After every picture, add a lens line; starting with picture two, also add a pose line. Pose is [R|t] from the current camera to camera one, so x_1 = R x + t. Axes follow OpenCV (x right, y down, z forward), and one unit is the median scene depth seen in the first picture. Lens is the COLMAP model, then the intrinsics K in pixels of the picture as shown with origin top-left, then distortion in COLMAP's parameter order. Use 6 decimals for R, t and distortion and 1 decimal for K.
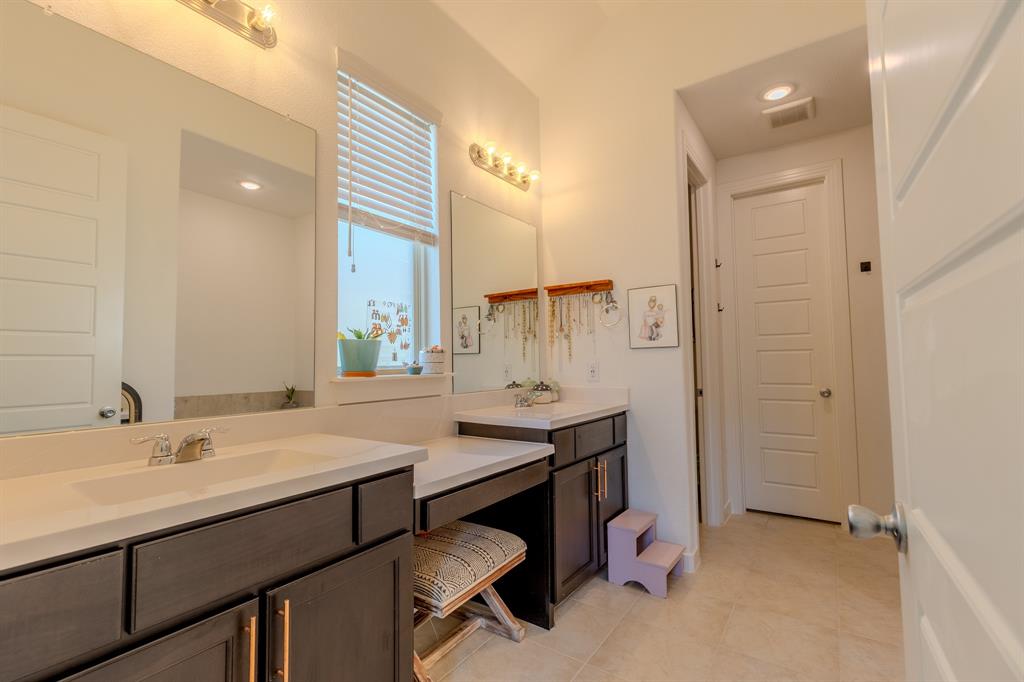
lens RADIAL K [[457.1, 0, 517.1], [0, 457.1, 338.0], [0, 0, 1]] dist [0.004729, -0.001646]
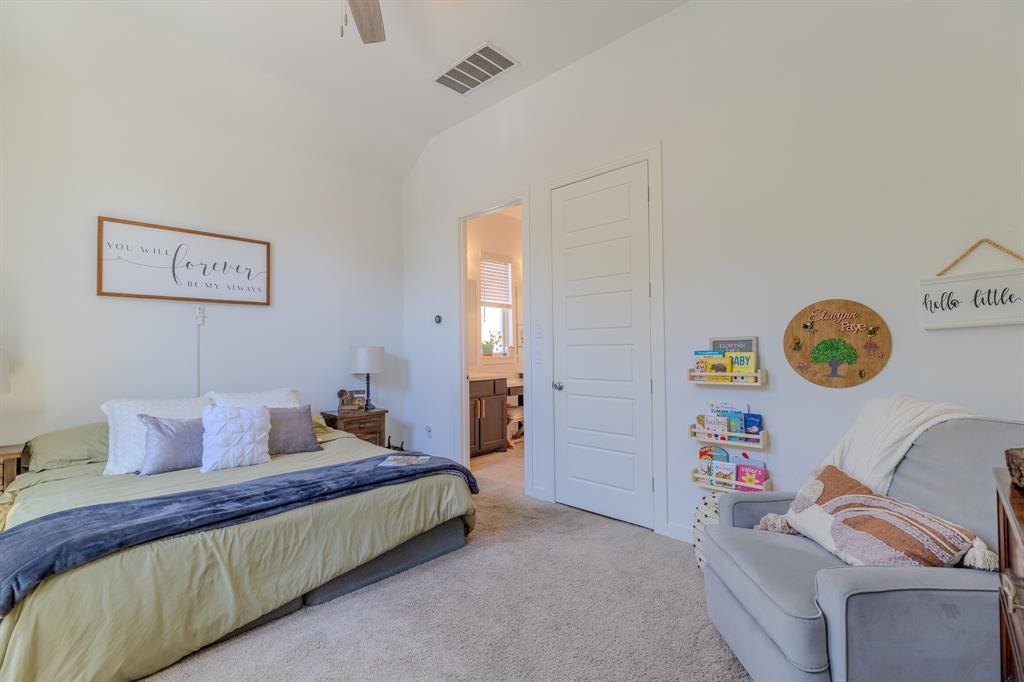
lens RADIAL K [[457.1, 0, 509.0], [0, 457.1, 340.3], [0, 0, 1]] dist [0.004729, -0.001646]
pose [[0.986708, 0.005987, -0.162392, 0.272831], [0.001184, 0.999030, 0.044022, -0.143203], [0.162498, -0.043629, 0.985744, -1.820925]]
